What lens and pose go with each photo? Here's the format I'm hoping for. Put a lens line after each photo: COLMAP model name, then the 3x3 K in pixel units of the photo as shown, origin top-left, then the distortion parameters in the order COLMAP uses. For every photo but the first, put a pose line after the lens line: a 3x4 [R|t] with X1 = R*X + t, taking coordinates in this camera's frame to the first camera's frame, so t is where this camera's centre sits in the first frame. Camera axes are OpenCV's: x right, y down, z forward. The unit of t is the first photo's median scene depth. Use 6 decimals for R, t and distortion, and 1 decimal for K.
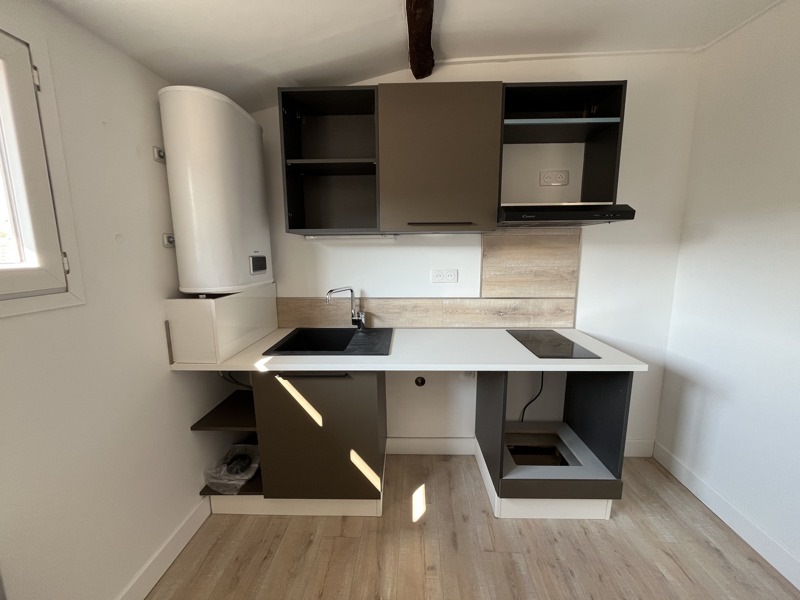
lens RADIAL K [[323.7, 0, 400.0], [0, 323.7, 299.4], [0, 0, 1]] dist [-0.001109, -0.000045]
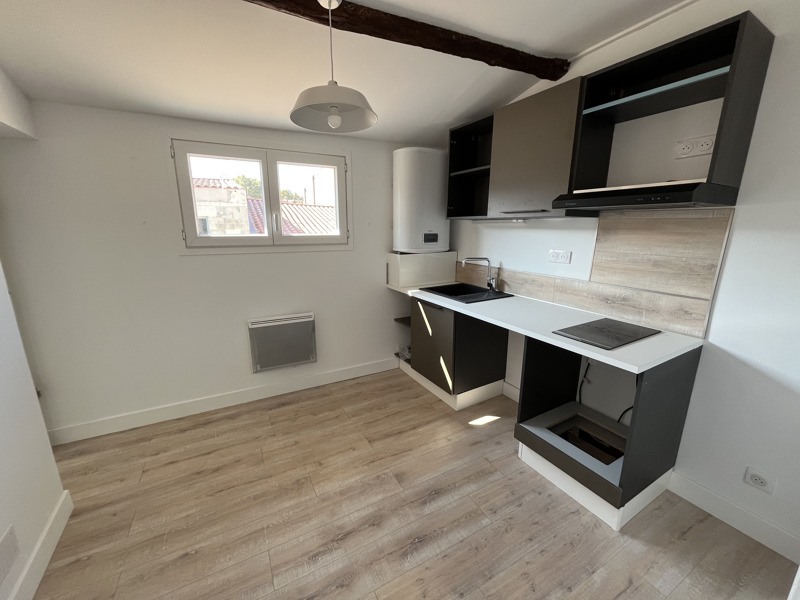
lens RADIAL K [[323.7, 0, 402.6], [0, 323.7, 299.7], [0, 0, 1]] dist [-0.001109, -0.000045]
pose [[0.523825, 0.198103, -0.828470, 0.809469], [-0.140088, 0.979373, 0.145612, -0.015360], [0.840228, 0.039783, 0.540772, -0.035998]]
